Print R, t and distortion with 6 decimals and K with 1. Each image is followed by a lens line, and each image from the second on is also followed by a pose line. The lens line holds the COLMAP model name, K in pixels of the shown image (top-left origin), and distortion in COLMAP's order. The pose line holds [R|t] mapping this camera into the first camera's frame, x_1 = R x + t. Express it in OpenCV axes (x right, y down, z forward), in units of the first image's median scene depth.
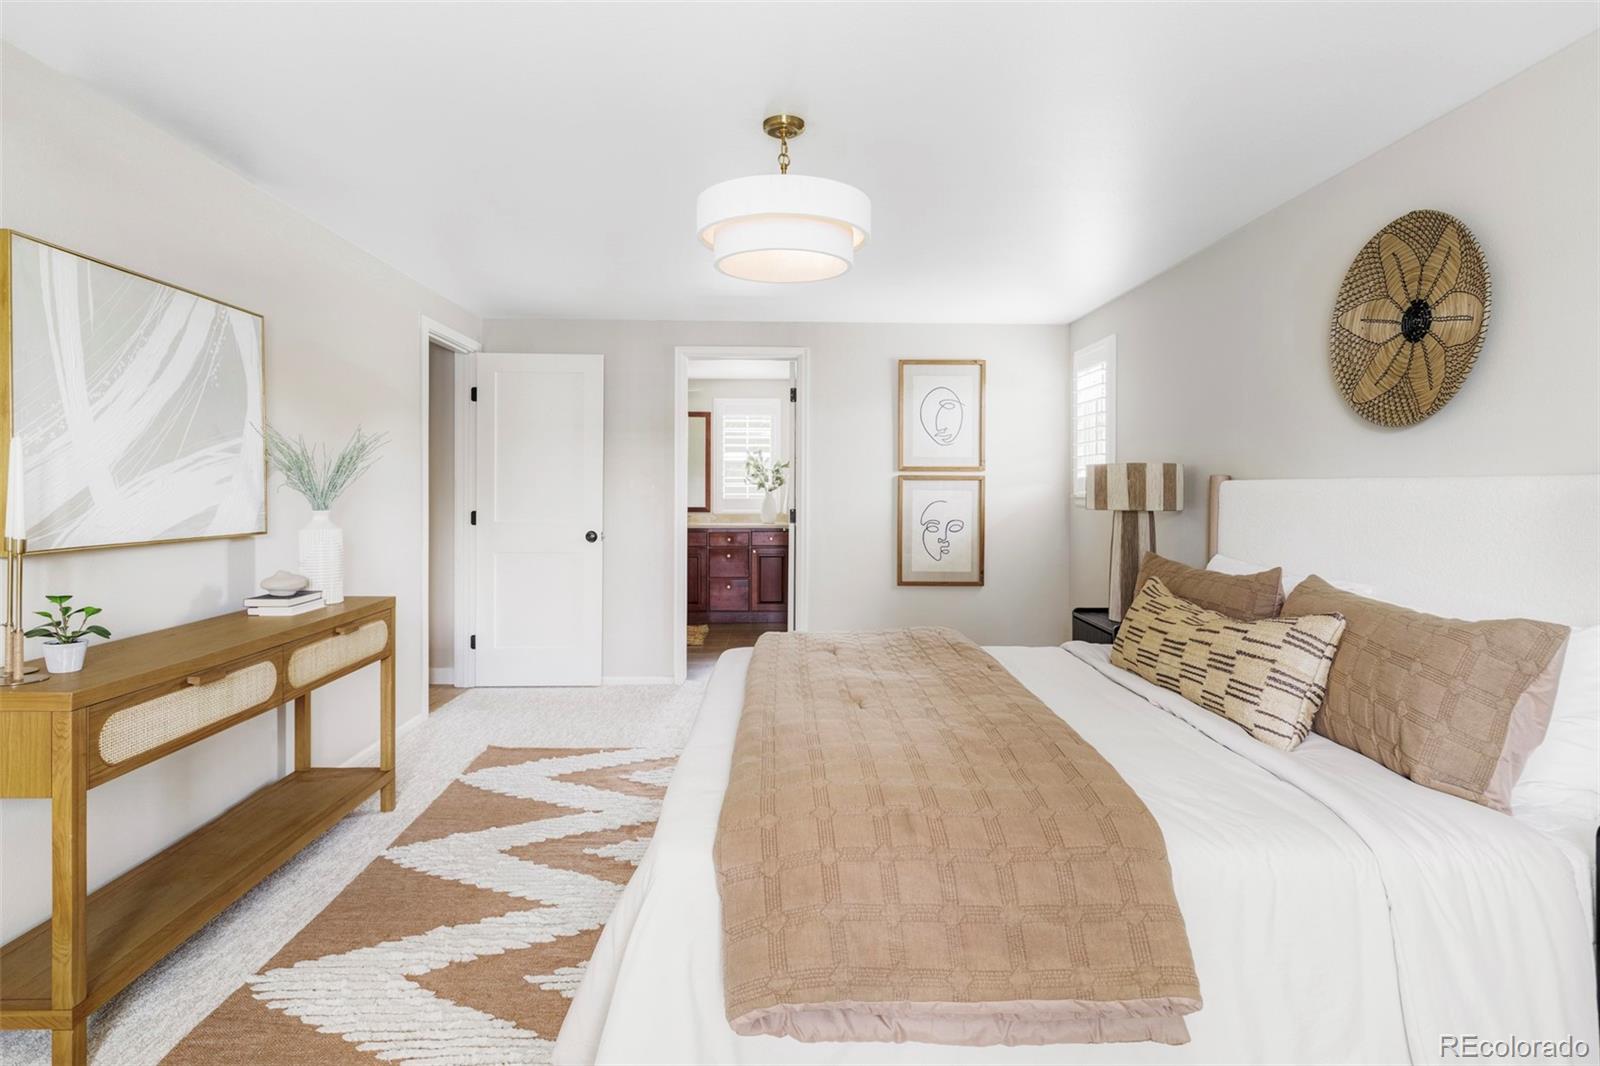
lens RADIAL K [[902.5, 0, 798.8], [0, 902.5, 484.2], [0, 0, 1]] dist [0.000105, 0.000129]
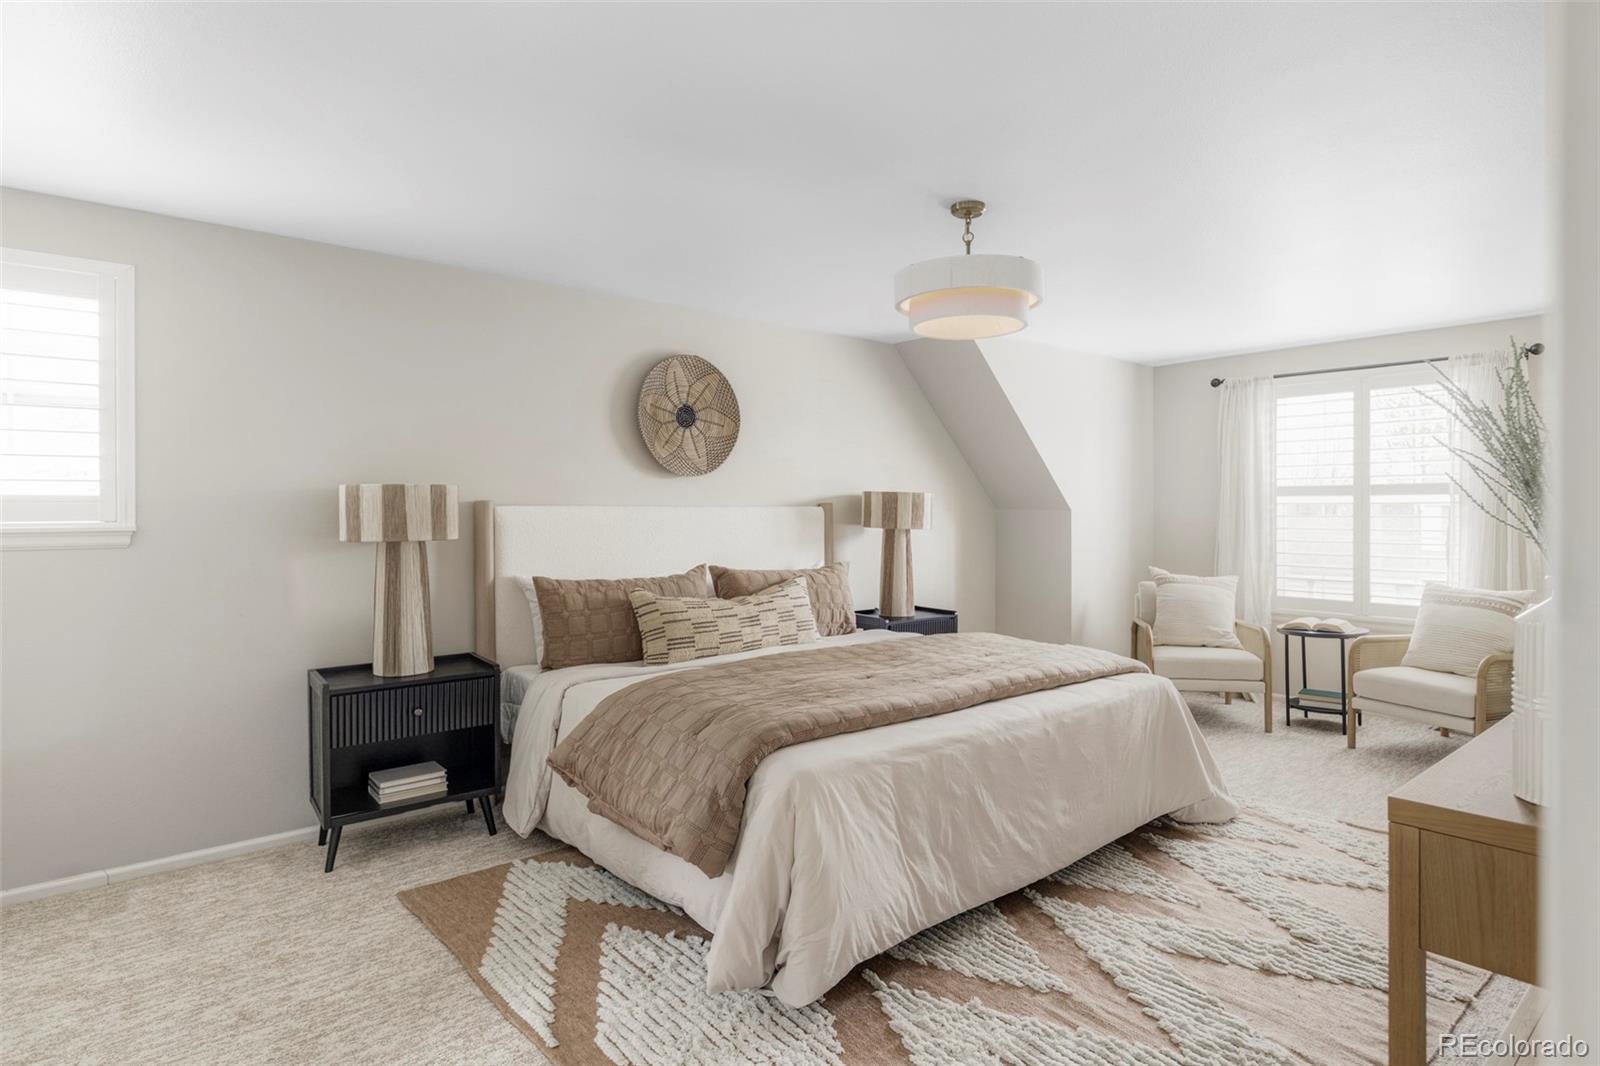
lens RADIAL K [[860.8, 0, 799.0], [0, 860.8, 508.2], [0, 0, 1]] dist [-0.001808, -0.000253]
pose [[-0.613986, -0.001057, 0.789317, -0.760719], [-0.001635, 0.999999, 0.000068, -0.003818], [-0.789316, -0.001249, -0.613986, 1.843328]]
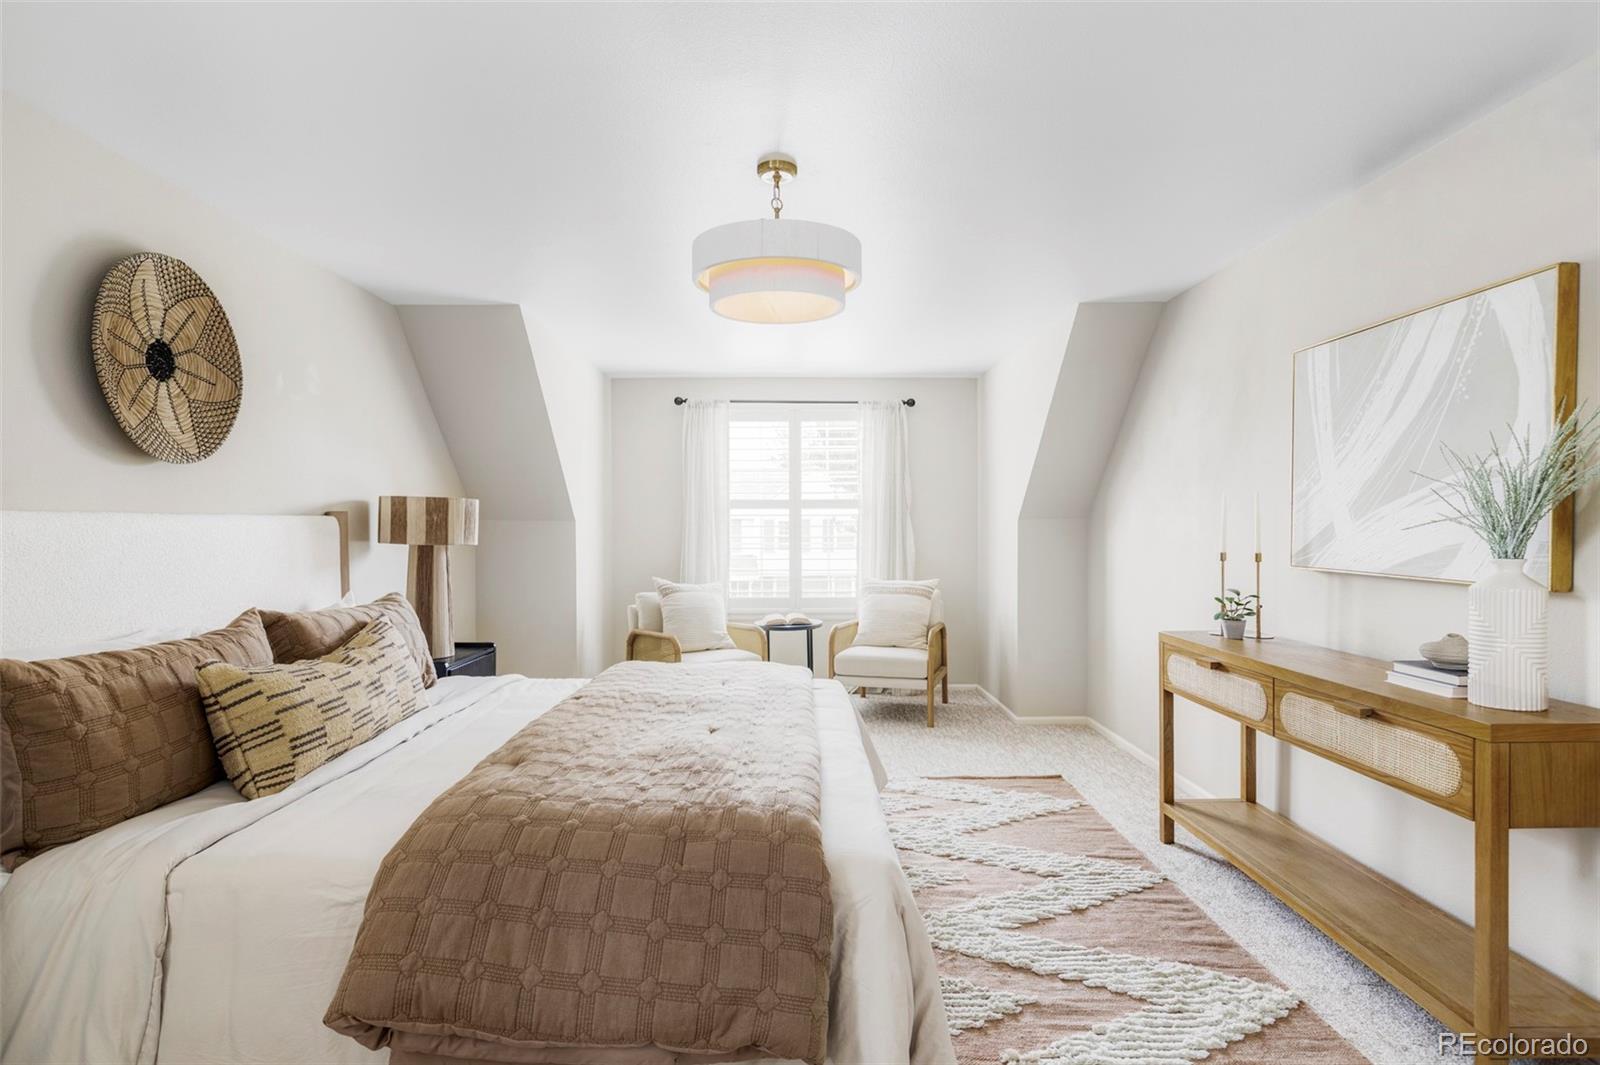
lens RADIAL K [[847.5, 0, 800.0], [0, 847.5, 532.5], [0, 0, 1]] dist [-0.000904, -0.000171]
pose [[-0.999773, 0.000391, 0.021296, -0.061069], [0.000630, 0.999937, 0.011224, 0.003908], [-0.021290, 0.011235, -0.999710, 1.941180]]
